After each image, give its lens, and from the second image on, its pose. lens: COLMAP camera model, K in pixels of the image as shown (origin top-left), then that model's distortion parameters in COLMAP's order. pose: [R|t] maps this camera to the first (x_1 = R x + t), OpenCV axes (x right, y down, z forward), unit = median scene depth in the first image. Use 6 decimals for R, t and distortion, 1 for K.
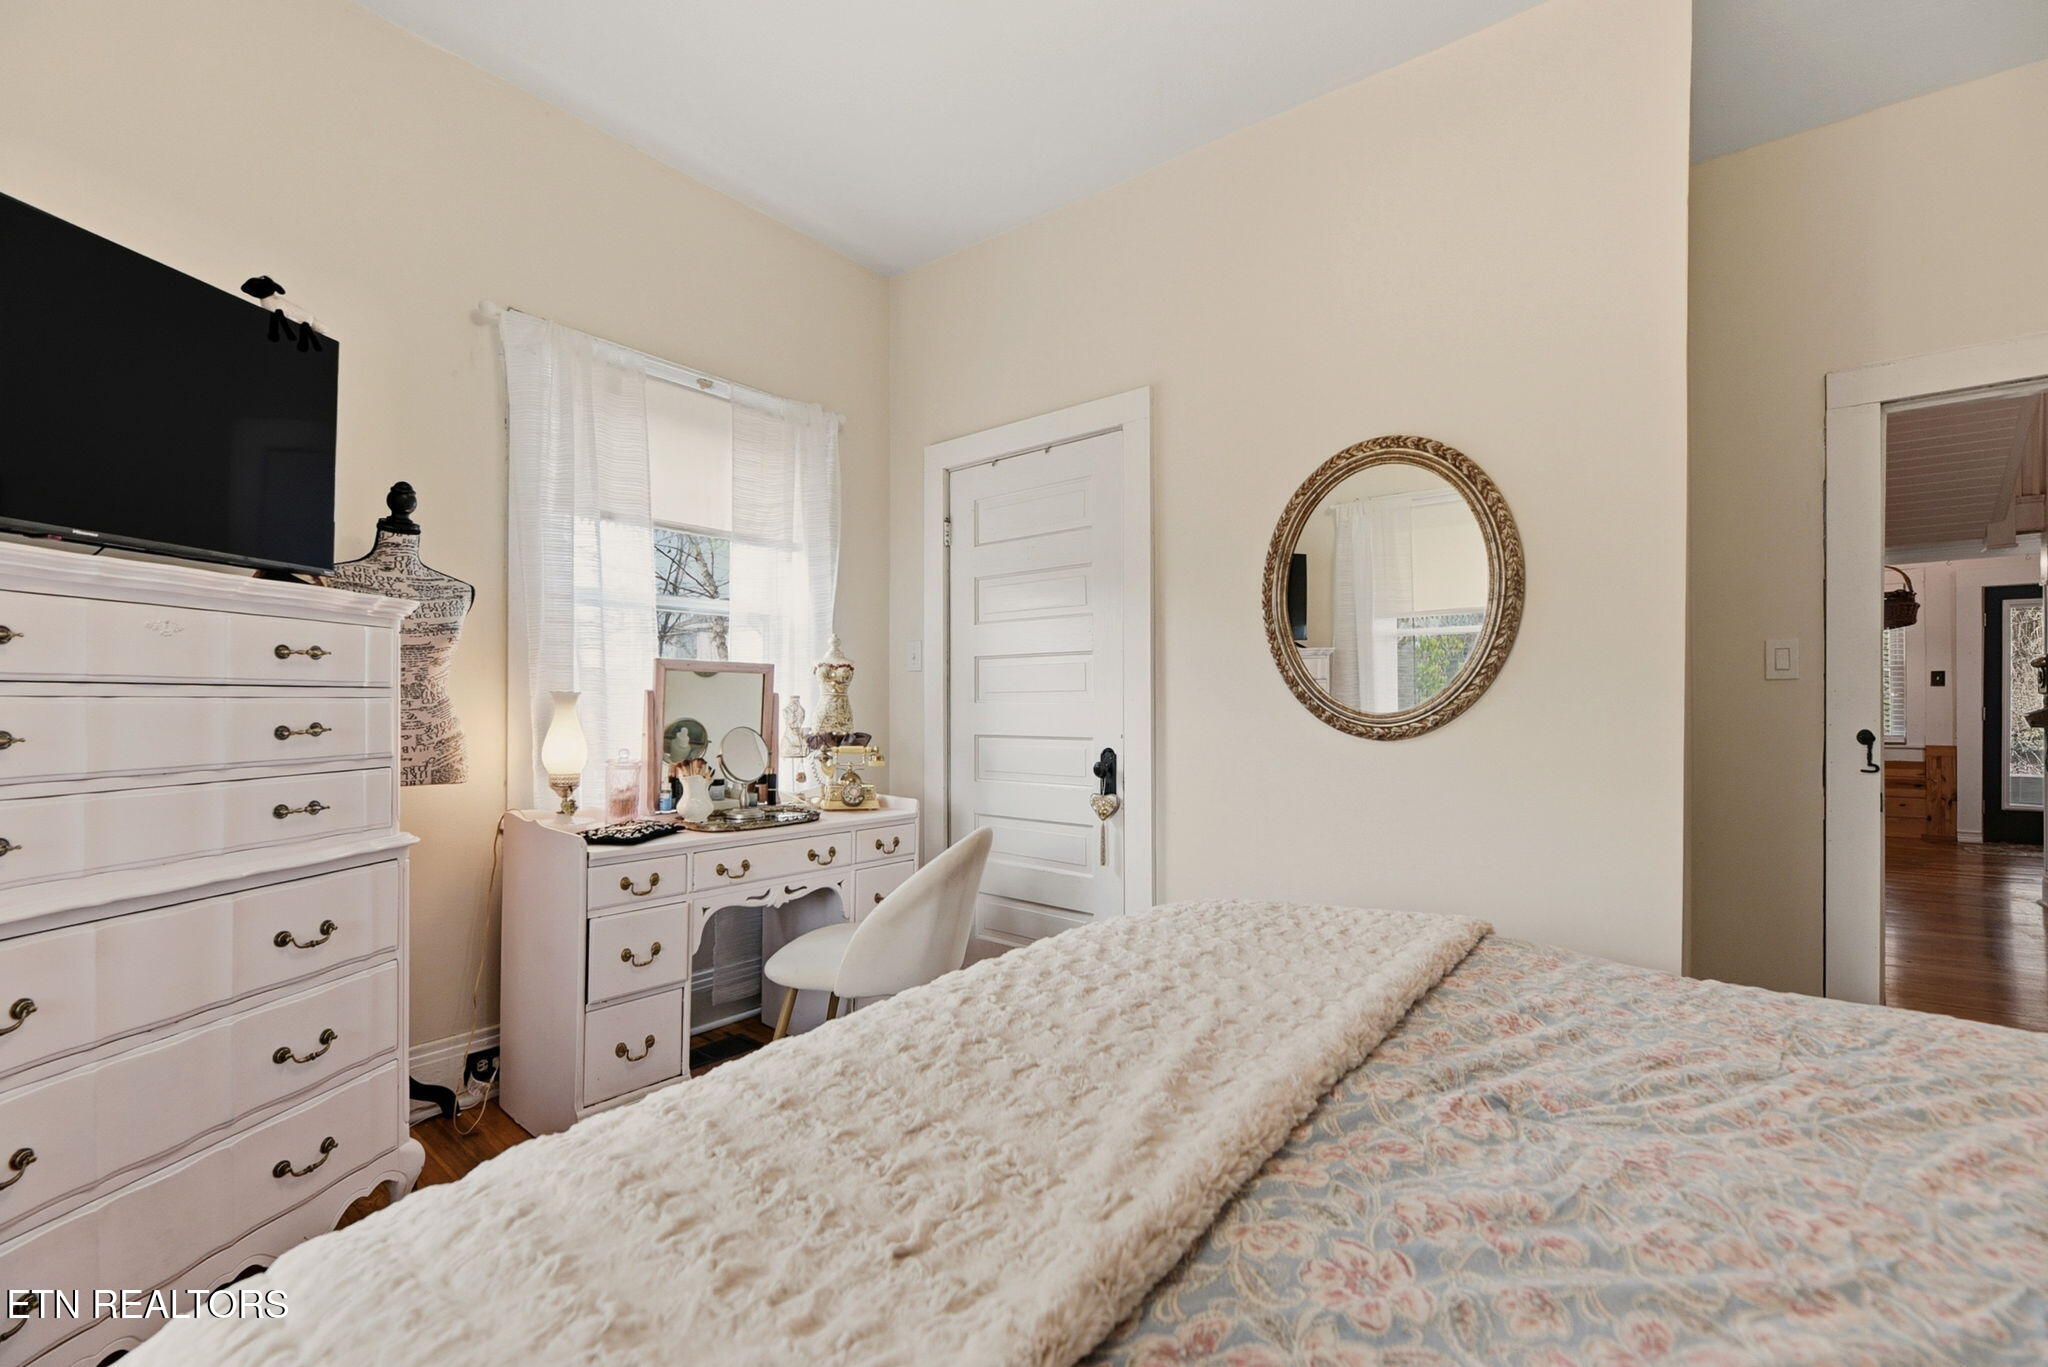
lens RADIAL K [[847.7, 0, 1024.0], [0, 847.7, 683.5], [0, 0, 1]] dist [-0.001771, -0.000169]
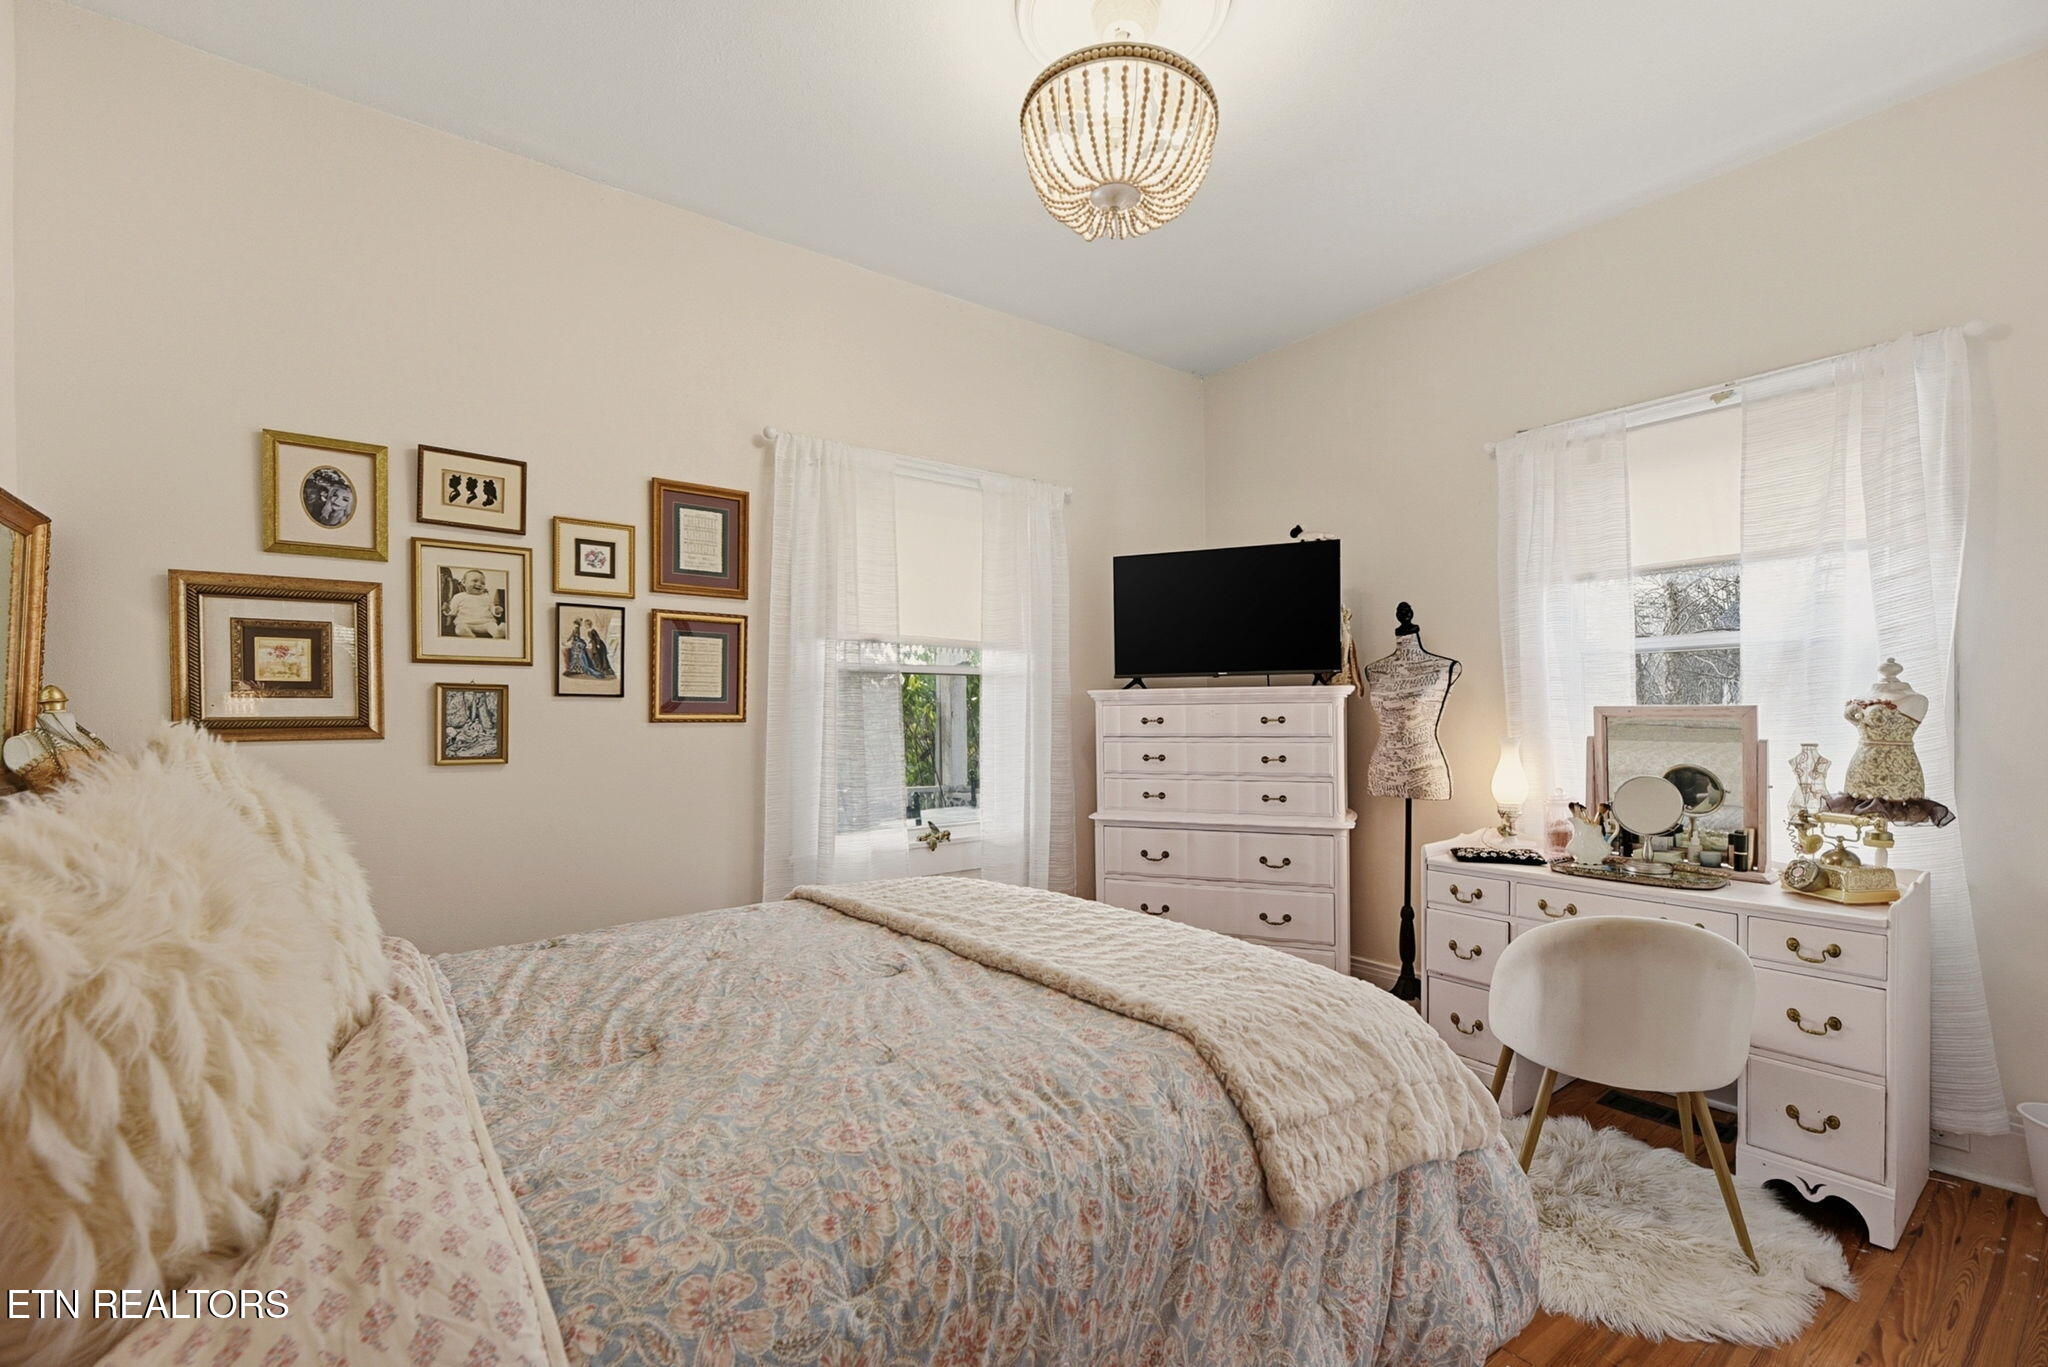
lens RADIAL K [[847.7, 0, 1024.0], [0, 847.7, 683.5], [0, 0, 1]] dist [-0.001771, -0.000169]
pose [[-0.213768, -0.041307, -0.976011, 0.942710], [0.026746, 0.998484, -0.048116, -0.032355], [0.976518, -0.036390, -0.212339, 0.650313]]
